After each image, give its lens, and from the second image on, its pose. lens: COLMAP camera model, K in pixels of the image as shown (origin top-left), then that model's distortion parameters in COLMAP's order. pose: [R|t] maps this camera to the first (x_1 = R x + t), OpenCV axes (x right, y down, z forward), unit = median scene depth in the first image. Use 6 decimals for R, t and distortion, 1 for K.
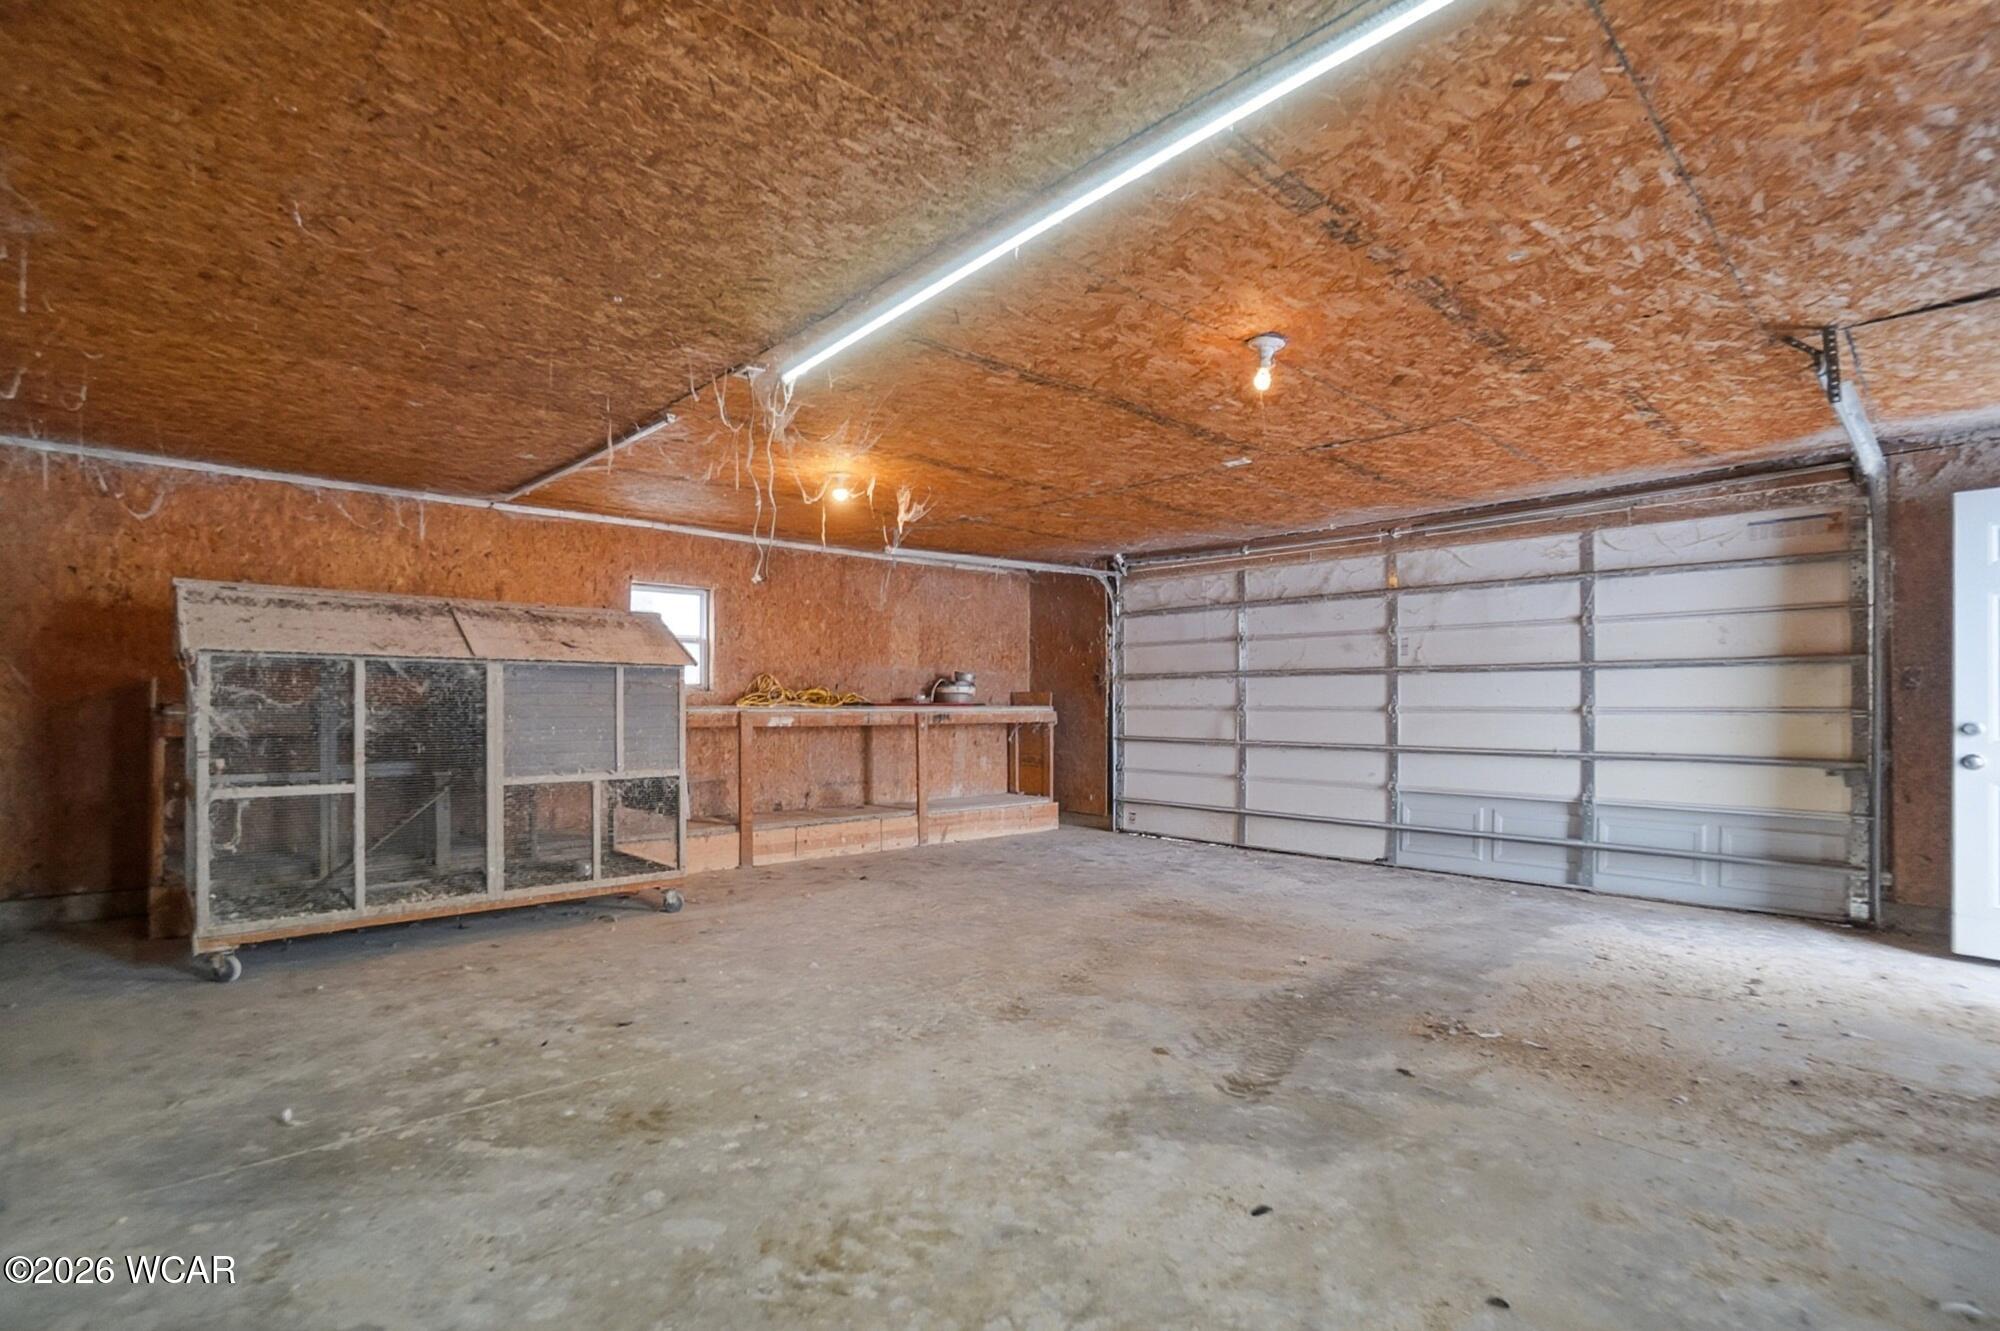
lens RADIAL K [[920.6, 0, 997.1], [0, 920.6, 706.2], [0, 0, 1]] dist [-0.047883, 0.001093]
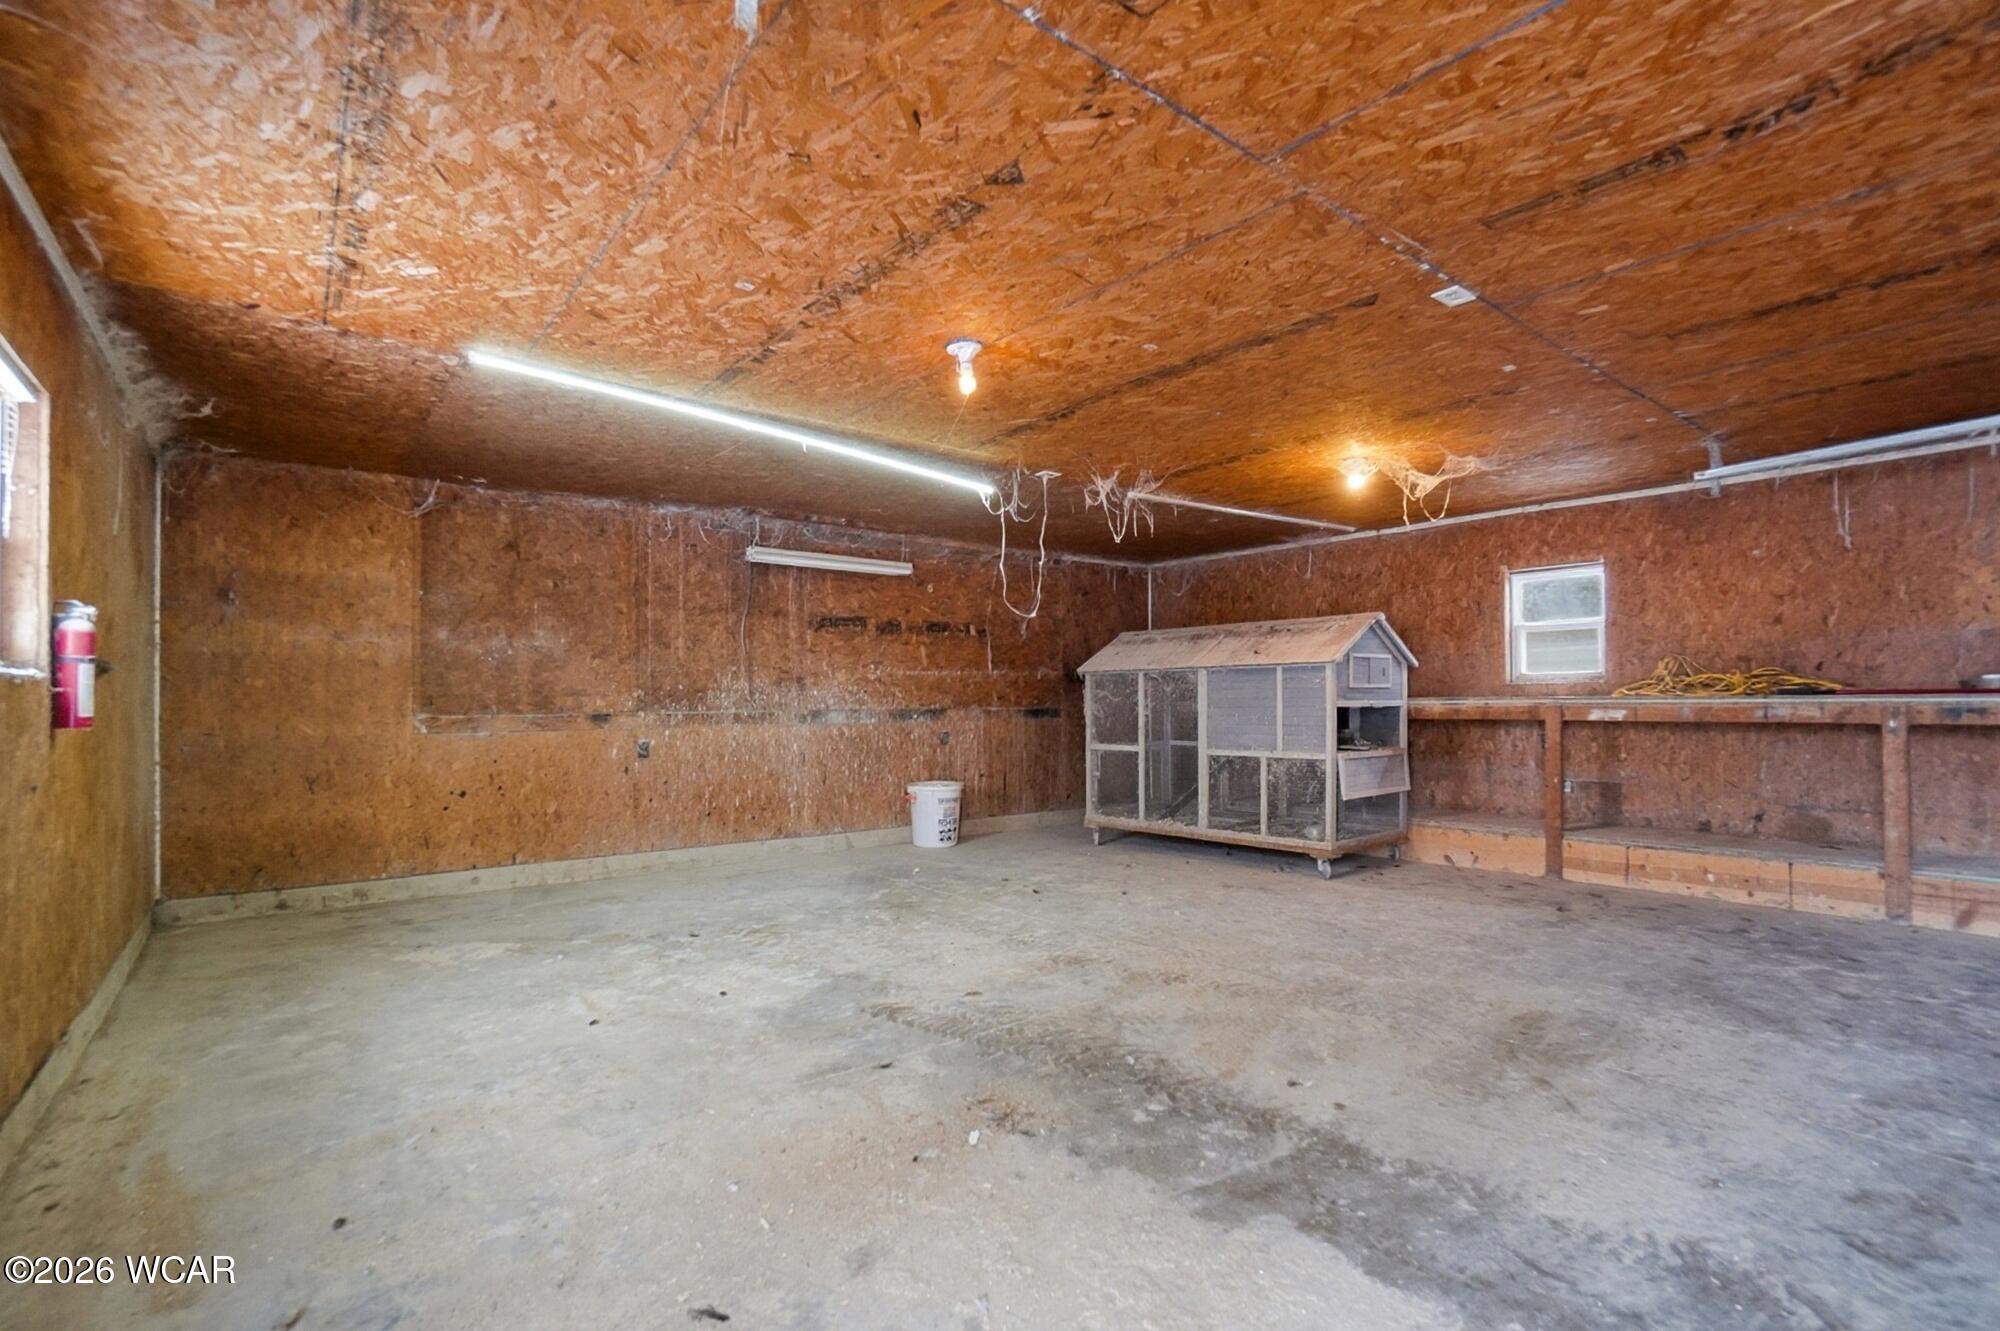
lens RADIAL K [[920.6, 0, 997.1], [0, 920.6, 706.2], [0, 0, 1]] dist [-0.047883, 0.001093]
pose [[-0.072171, 0.003303, -0.997387, 1.133456], [0.006697, 0.999974, 0.002827, 0.005172], [0.997370, -0.006476, -0.072191, 0.941190]]
